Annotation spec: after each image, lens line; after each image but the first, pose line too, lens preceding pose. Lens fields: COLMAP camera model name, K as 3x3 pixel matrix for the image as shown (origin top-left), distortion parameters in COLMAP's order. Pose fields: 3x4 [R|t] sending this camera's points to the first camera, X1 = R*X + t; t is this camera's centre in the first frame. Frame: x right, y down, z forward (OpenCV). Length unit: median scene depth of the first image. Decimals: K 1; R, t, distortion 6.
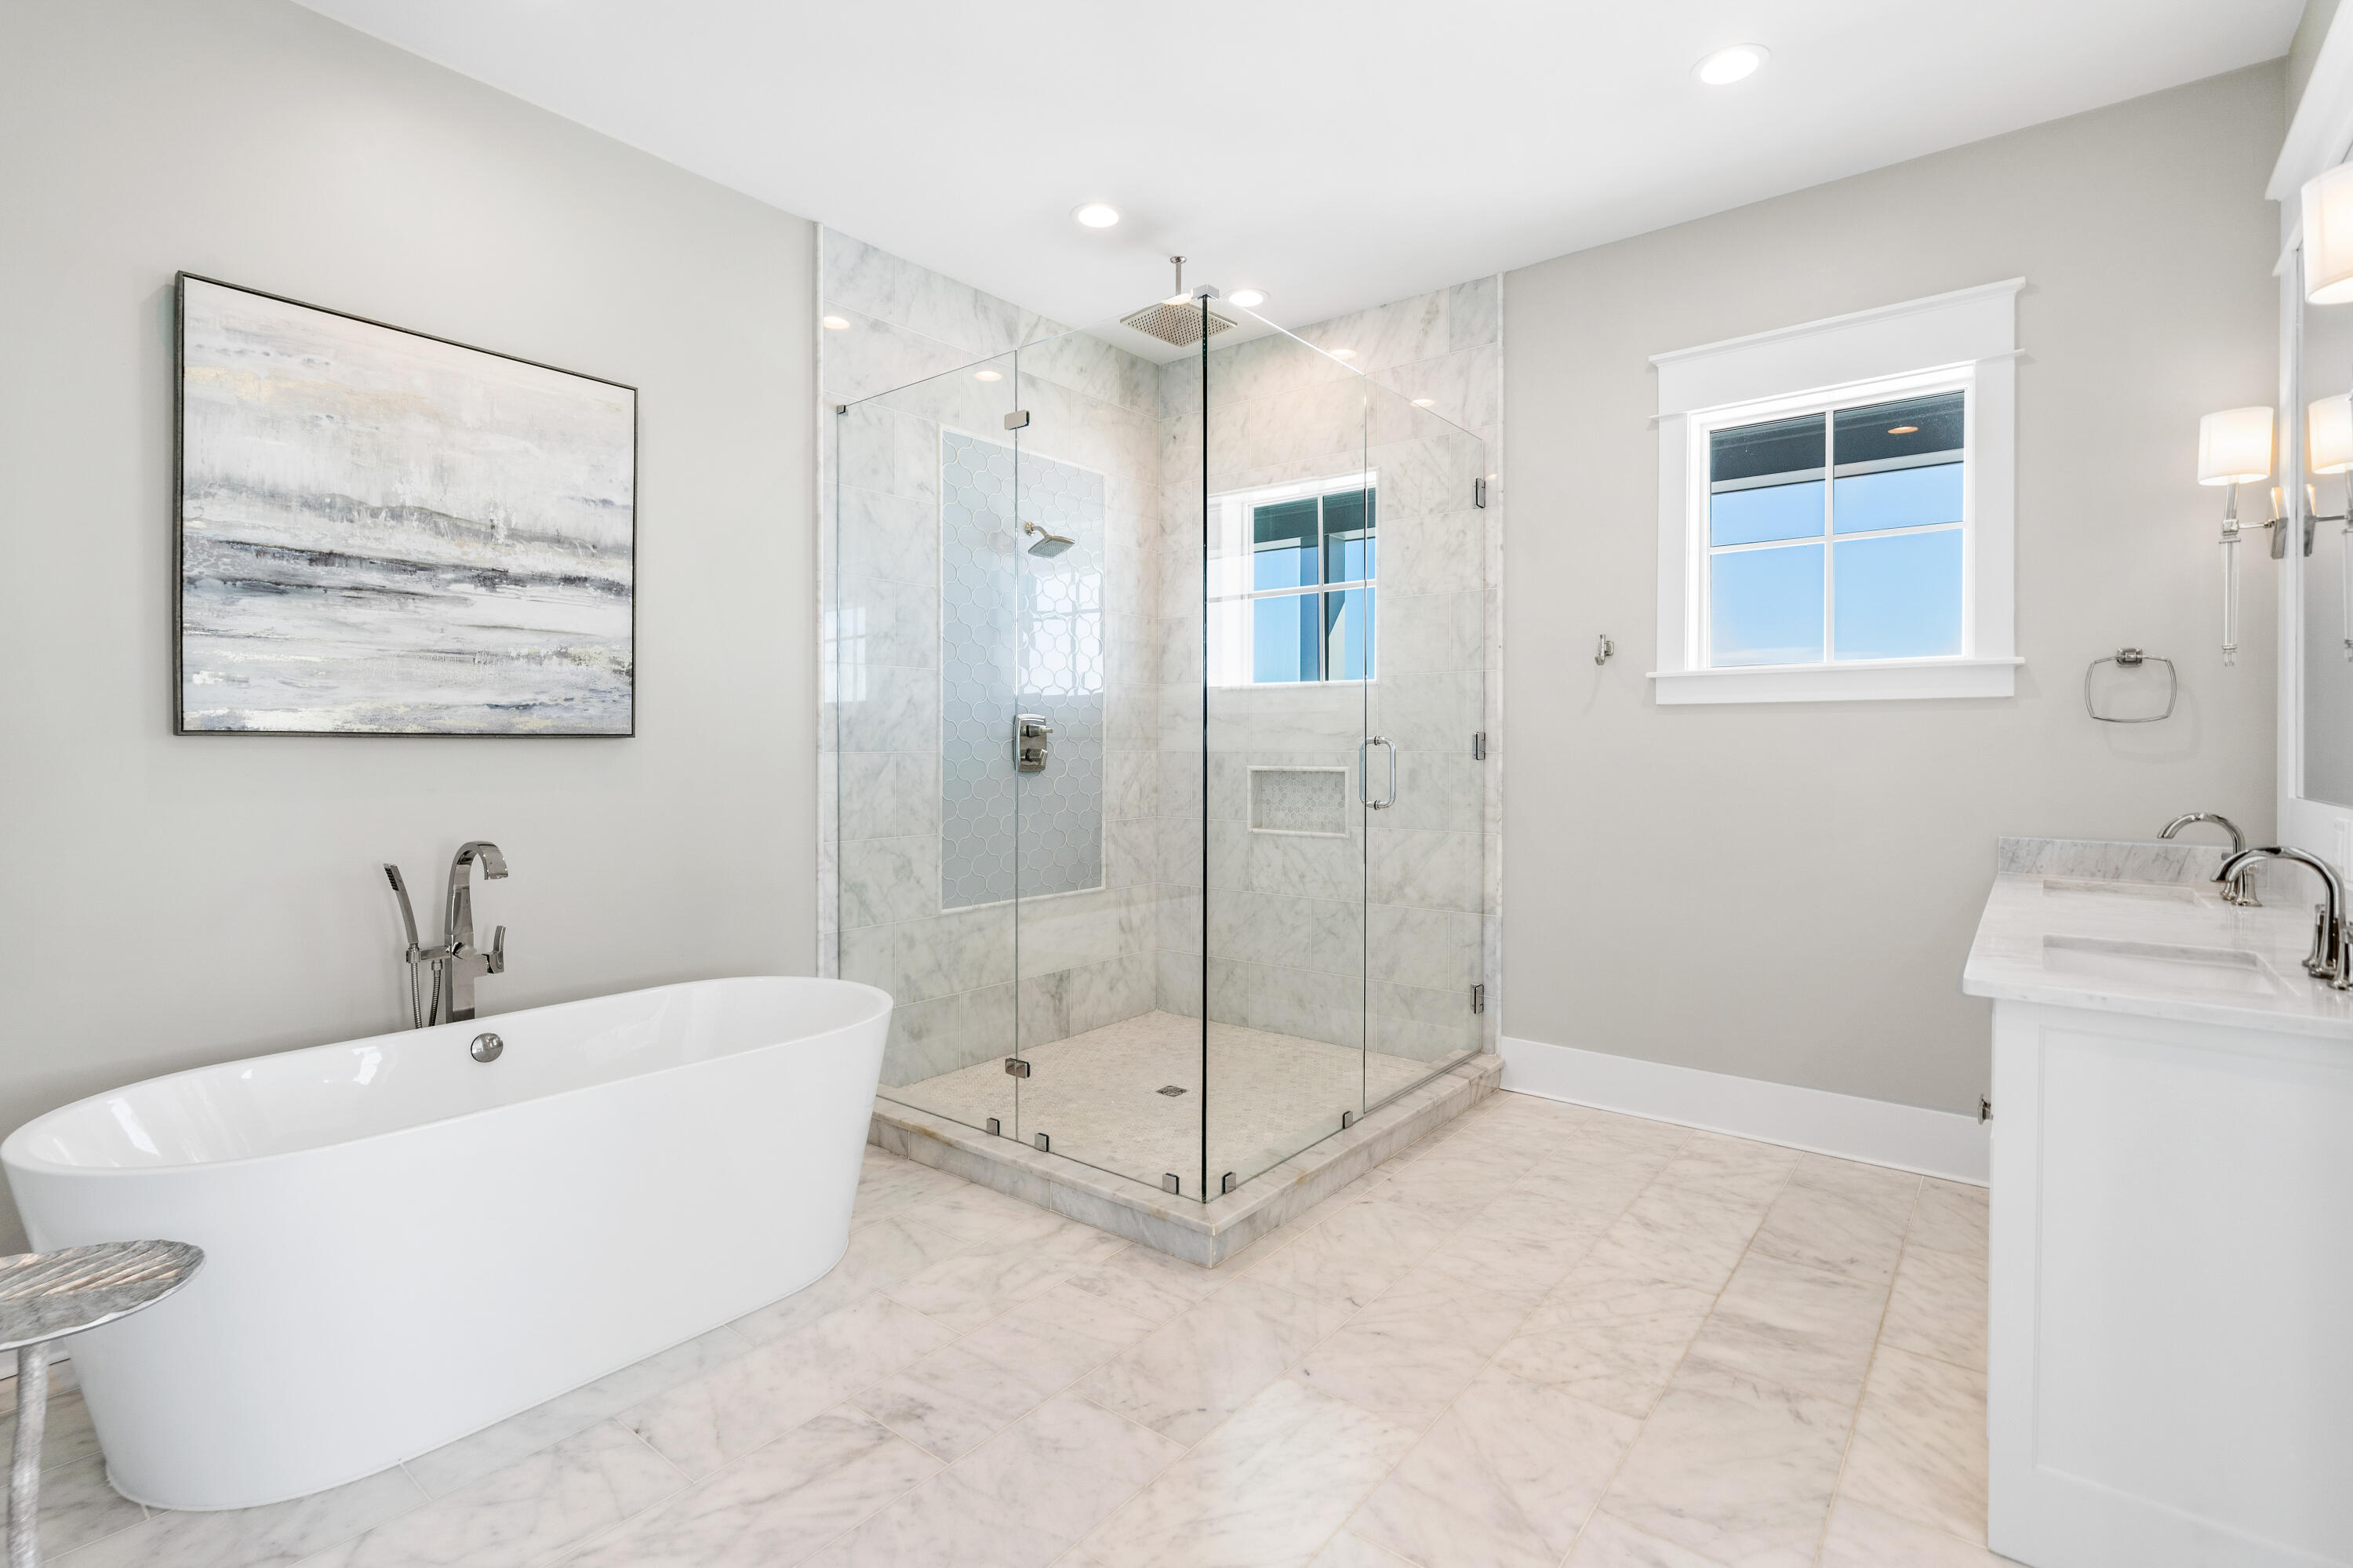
lens RADIAL K [[1110.7, 0, 1148.4], [0, 1110.7, 749.4], [0, 0, 1]] dist [-0.002656, 0.001237]
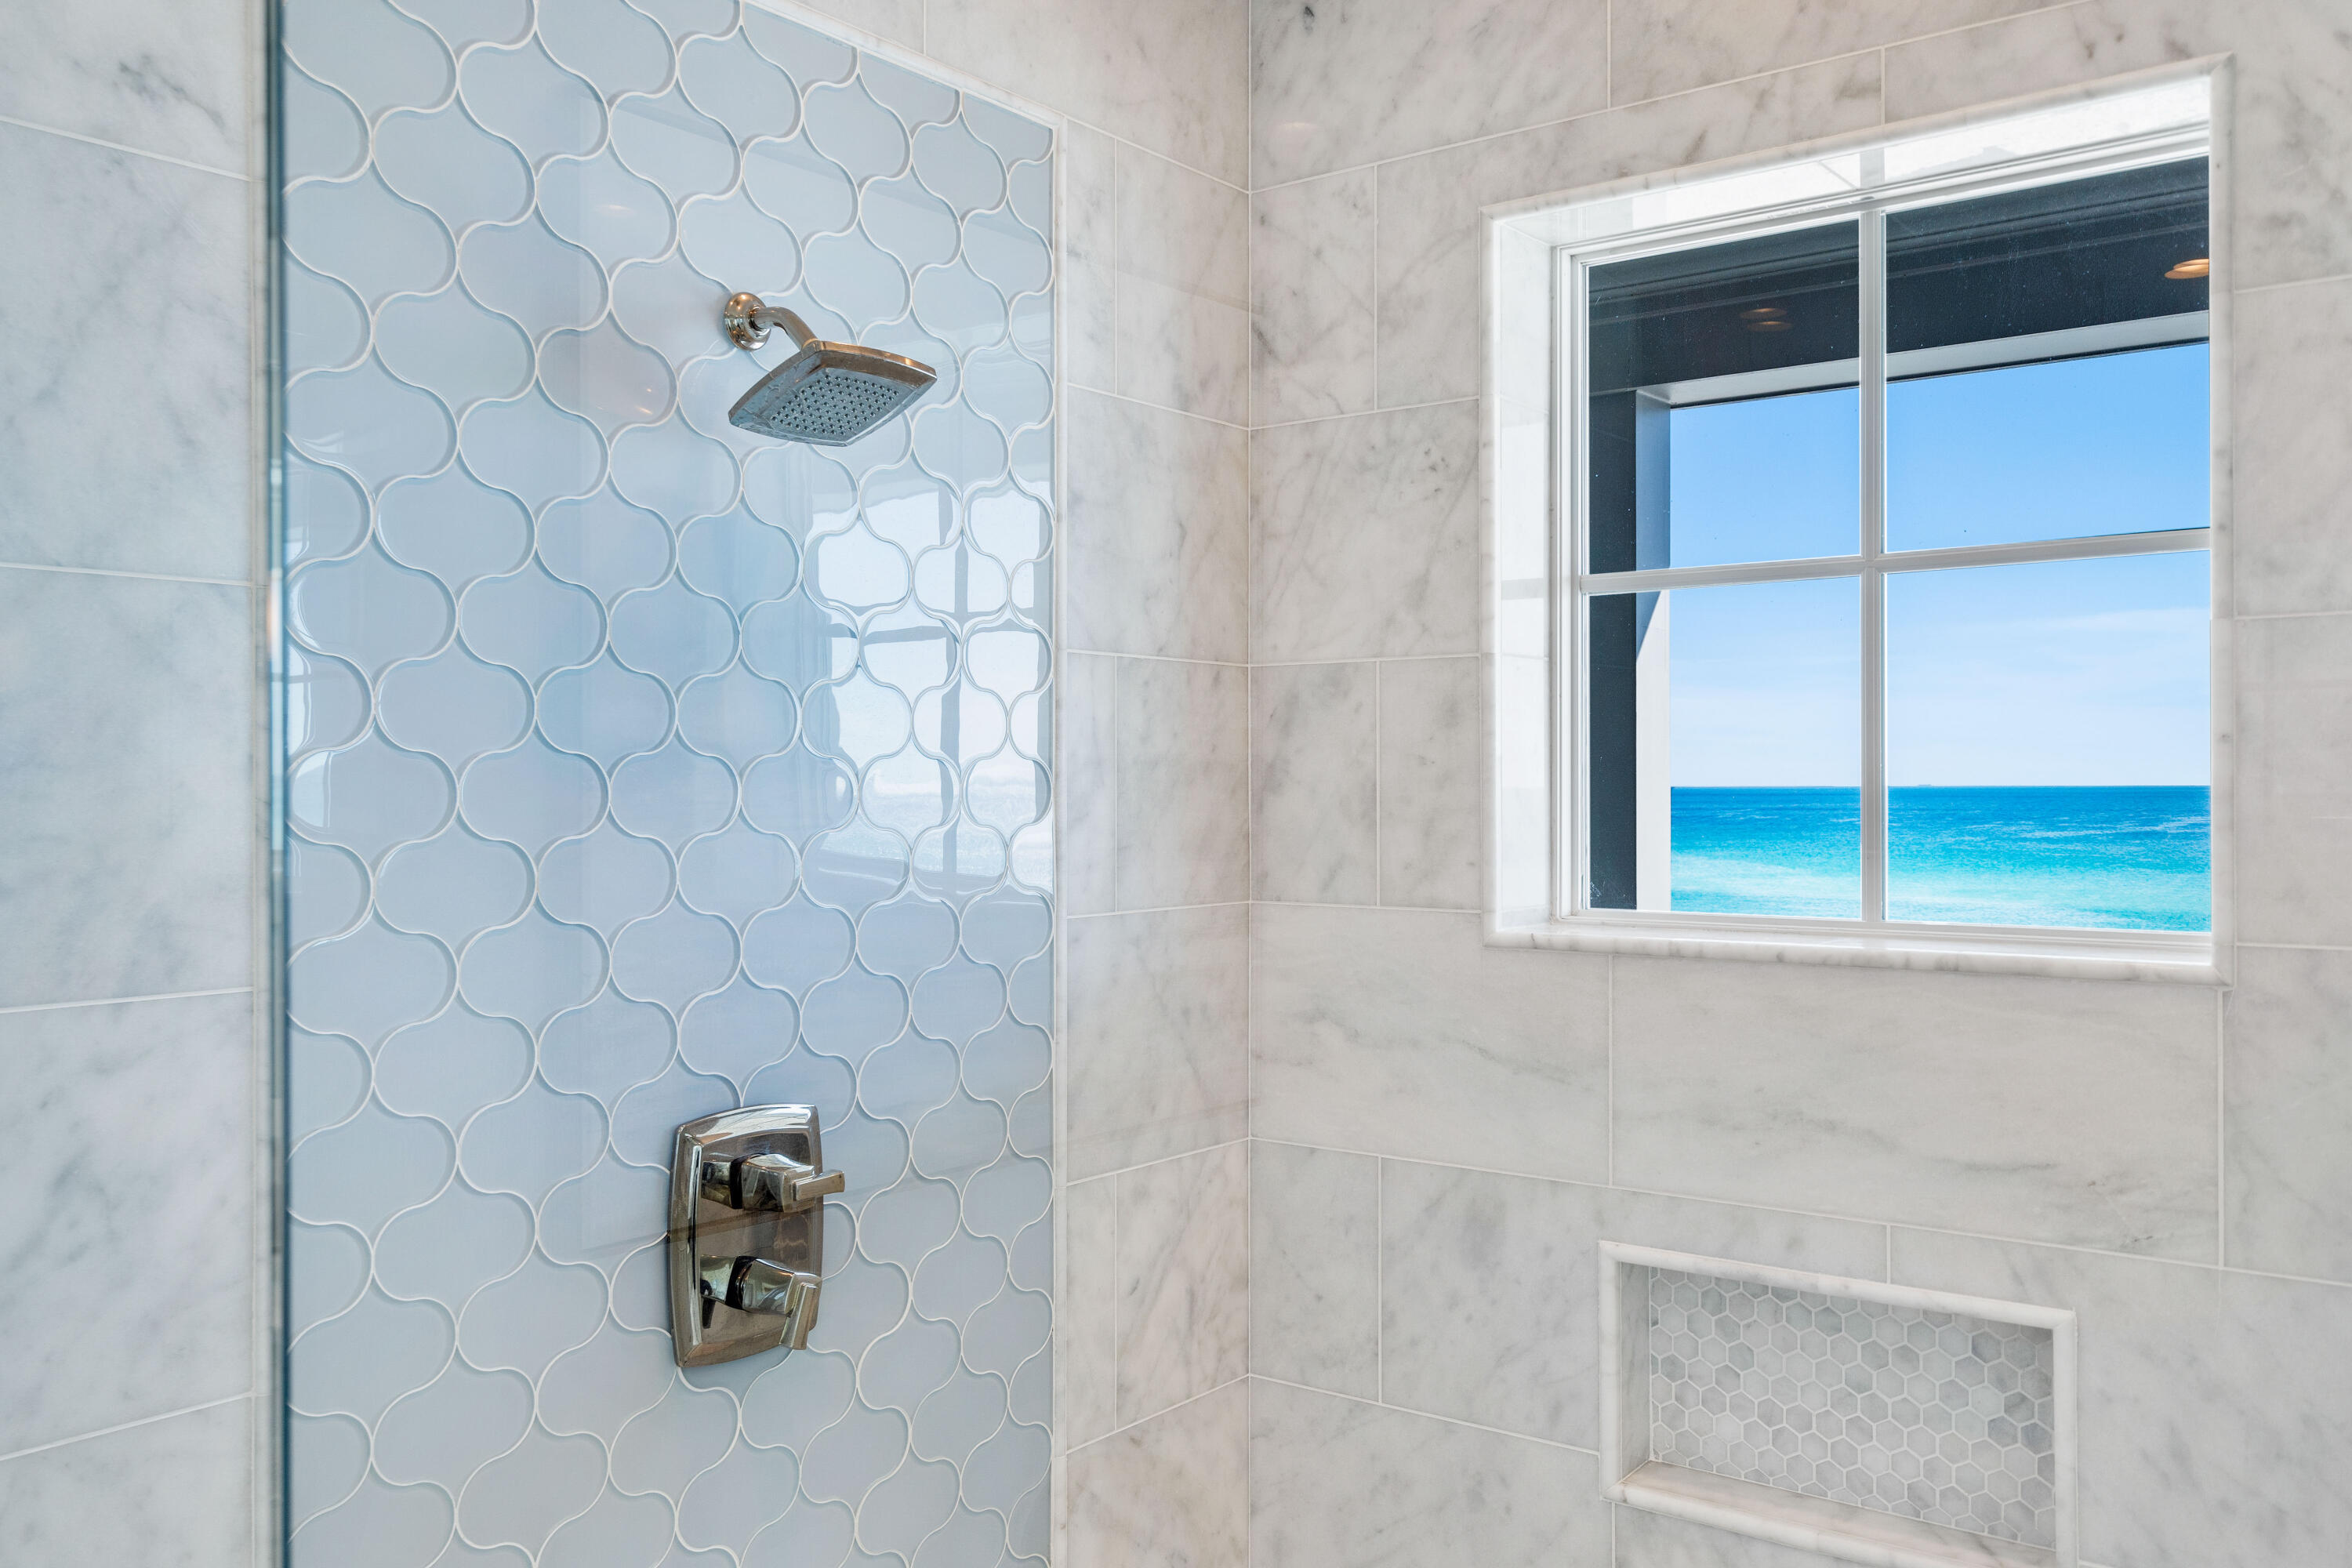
lens RADIAL K [[1934.8, 0, 1164.2], [0, 1934.8, 780.2], [0, 0, 1]] dist [0.000976, 0.006166]
pose [[0.999644, -0.004171, 0.026370, -0.032929], [0.004329, 0.999973, -0.005943, -0.112379], [-0.026344, 0.006055, 0.999635, 0.673144]]
